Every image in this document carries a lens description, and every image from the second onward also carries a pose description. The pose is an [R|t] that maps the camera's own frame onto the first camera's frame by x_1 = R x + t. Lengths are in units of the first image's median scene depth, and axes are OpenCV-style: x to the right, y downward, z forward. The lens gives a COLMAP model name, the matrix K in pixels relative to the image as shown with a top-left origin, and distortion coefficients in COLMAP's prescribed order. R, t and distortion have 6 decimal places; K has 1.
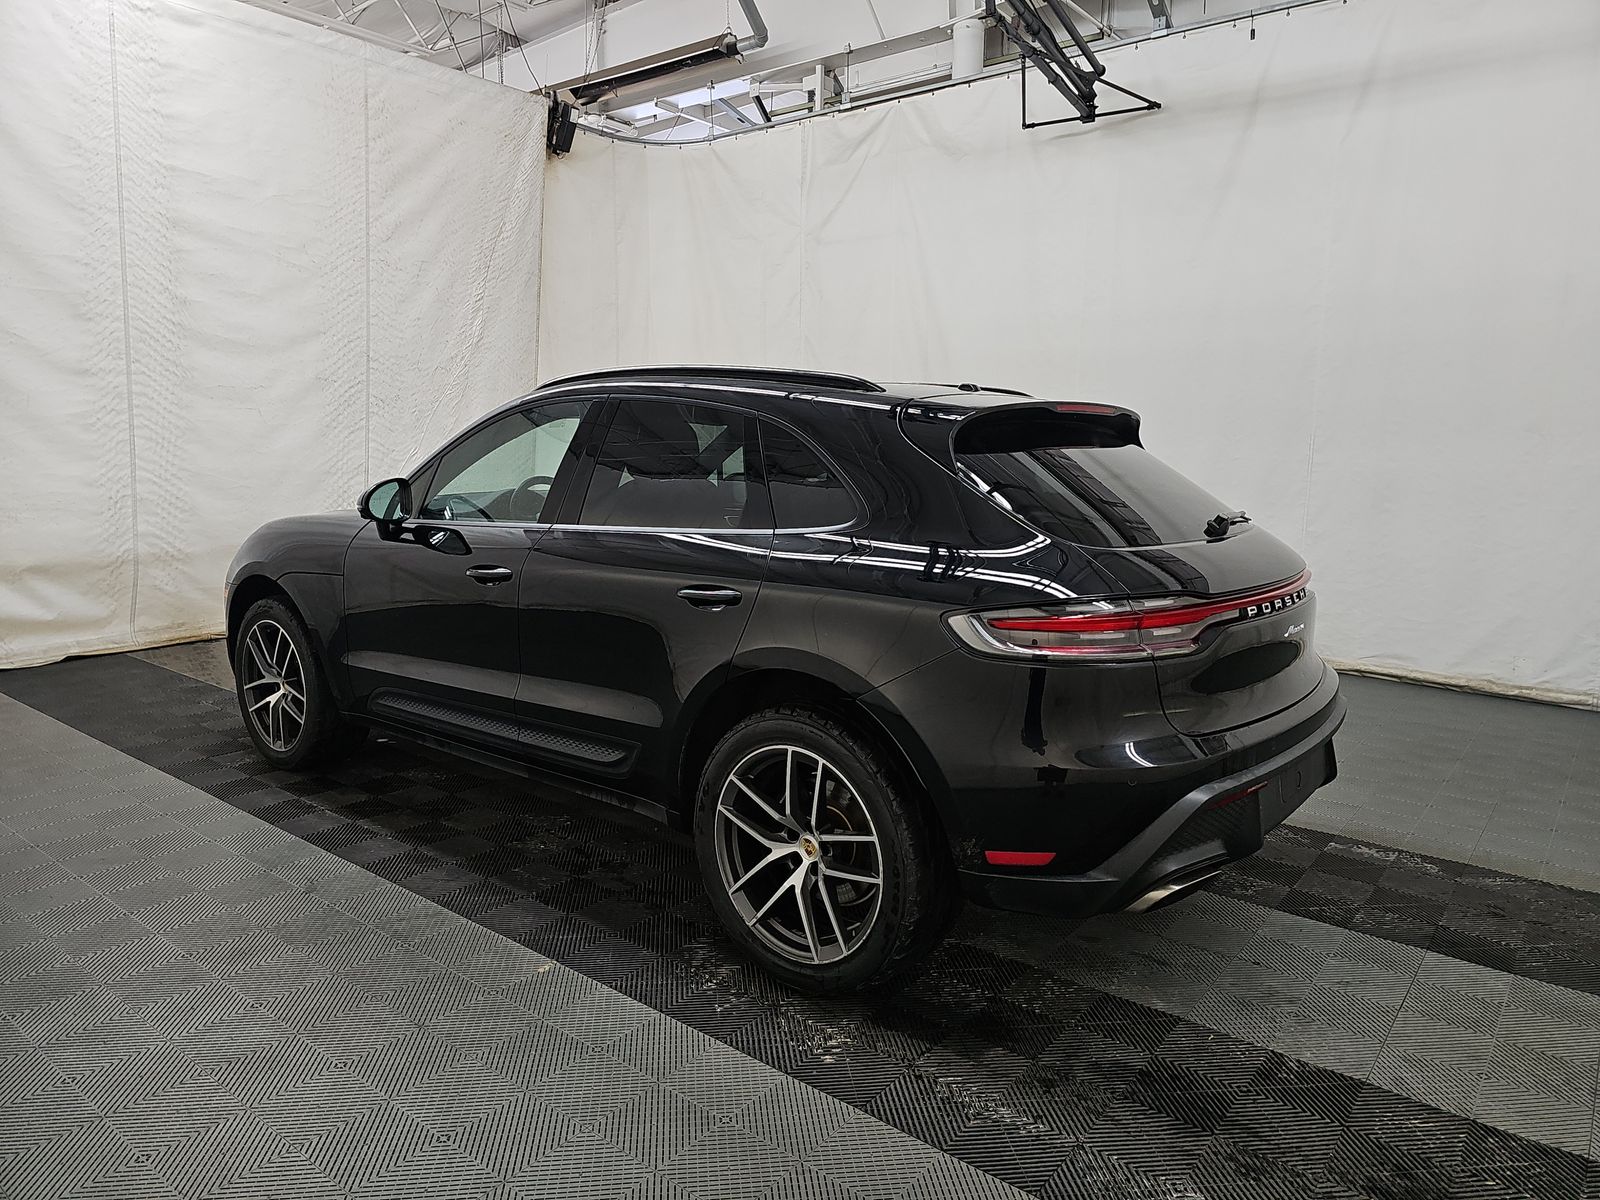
lens RADIAL K [[1048.2, 0, 802.3], [0, 1048.2, 607.9], [0, 0, 1]] dist [0.039159, -0.035292]
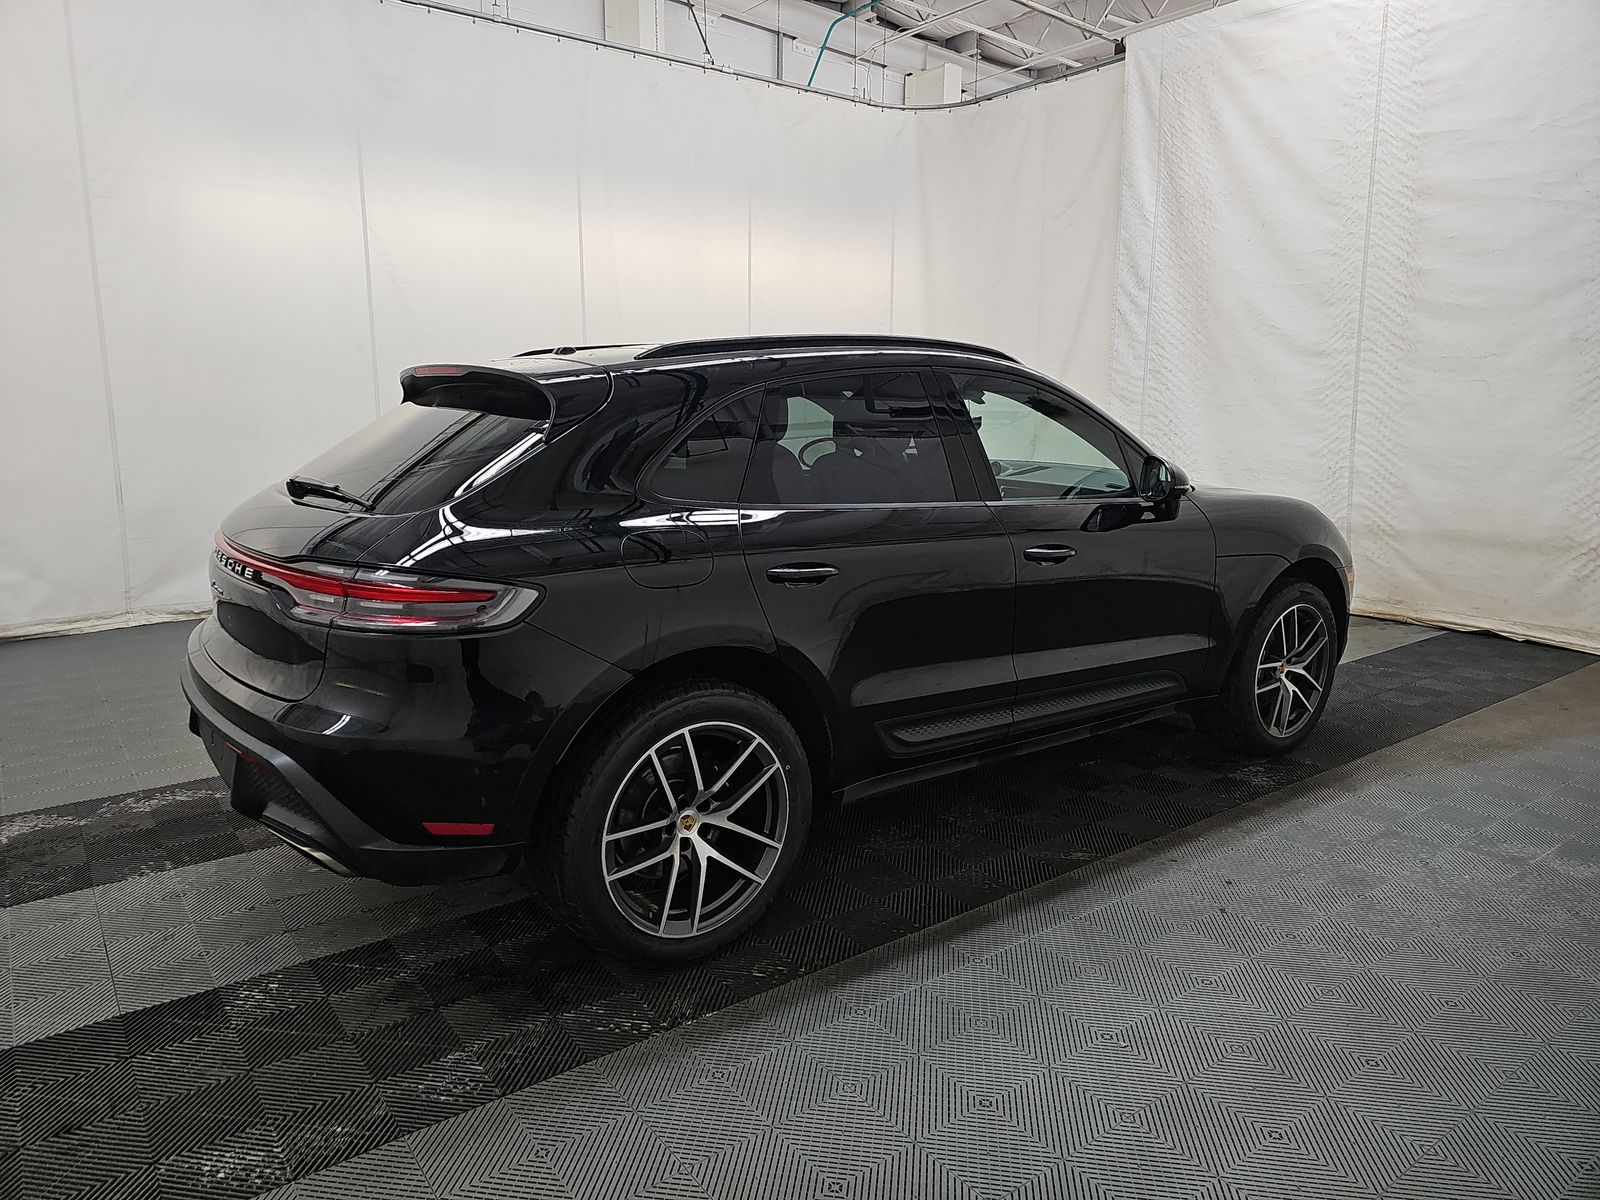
lens RADIAL K [[1048.2, 0, 796.4], [0, 1048.2, 597.7], [0, 0, 1]] dist [0.039159, -0.035292]
pose [[-0.235844, 0.166858, -0.957359, 0.539118], [-0.163143, 0.964369, 0.208269, -0.111859], [0.957999, 0.205306, -0.200219, 0.717866]]
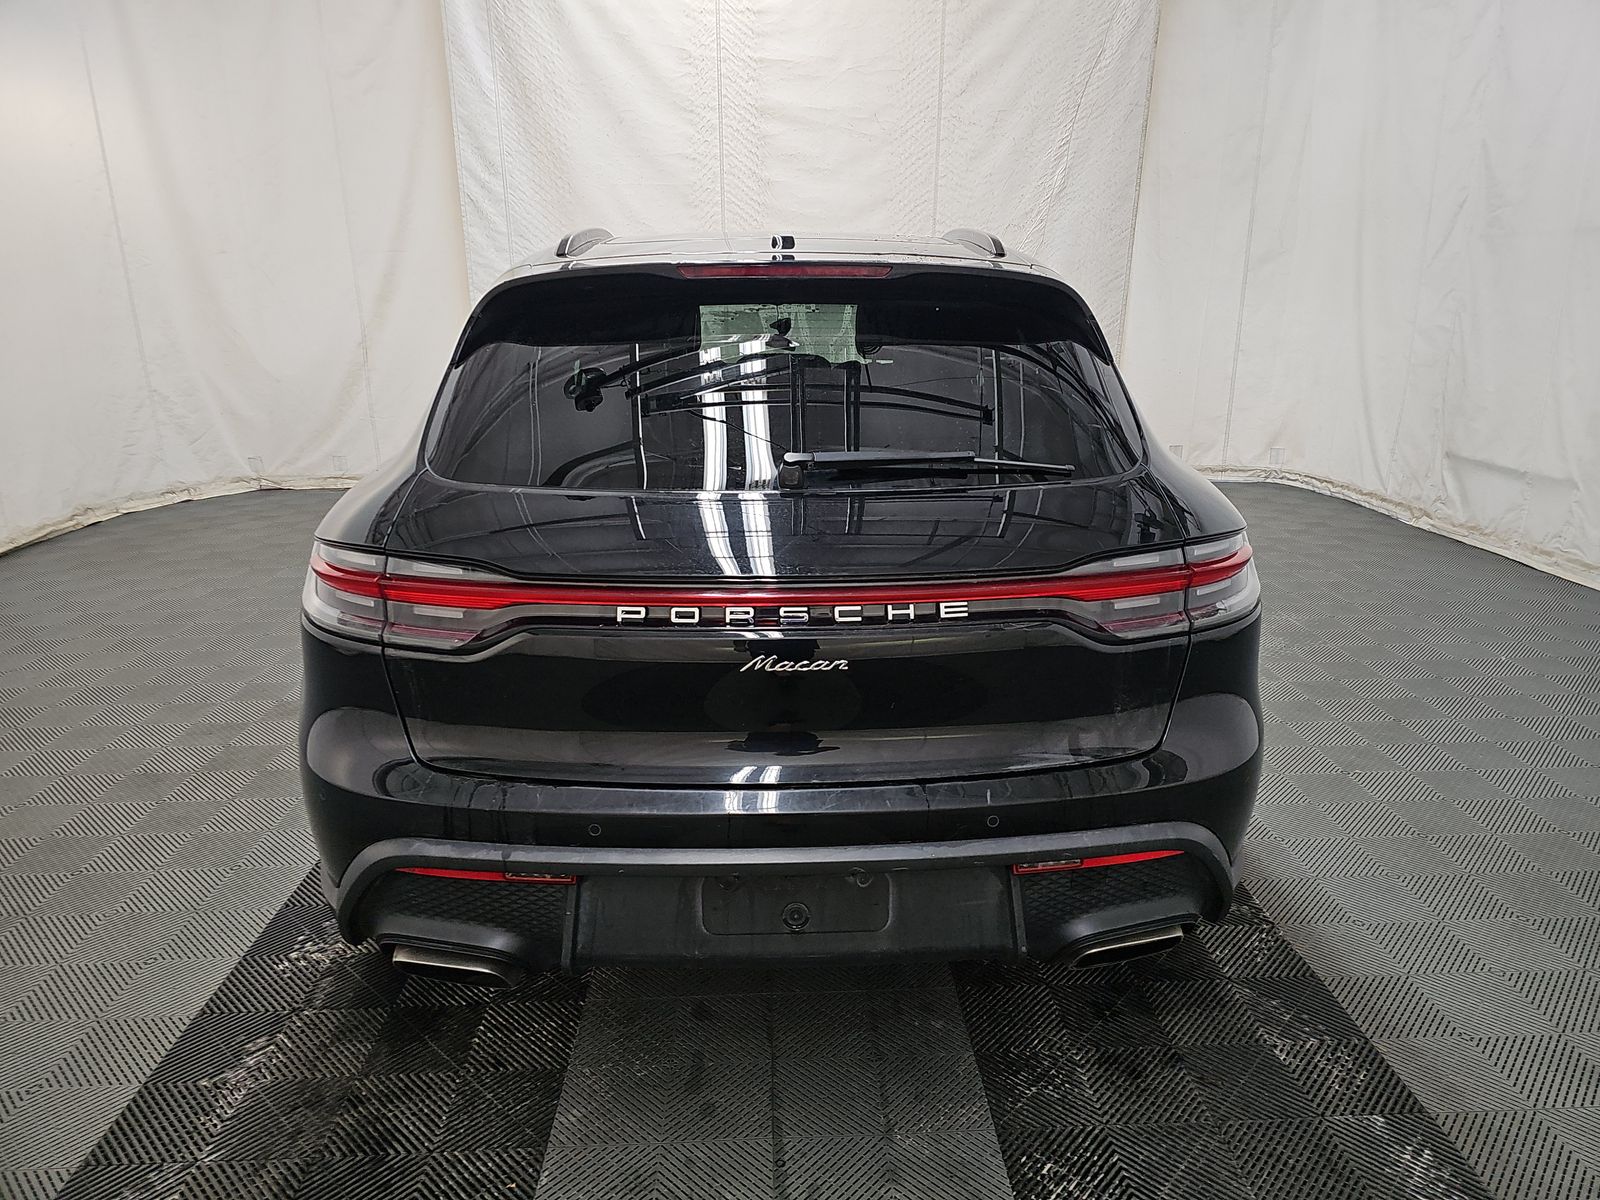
lens RADIAL K [[1048.2, 0, 816.1], [0, 1048.2, 596.7], [0, 0, 1]] dist [0.039159, -0.035292]
pose [[0.661051, 0.194792, -0.724615, 0.369202], [-0.105072, 0.980231, 0.167652, -0.047563], [0.742948, -0.034689, 0.668450, 0.264735]]
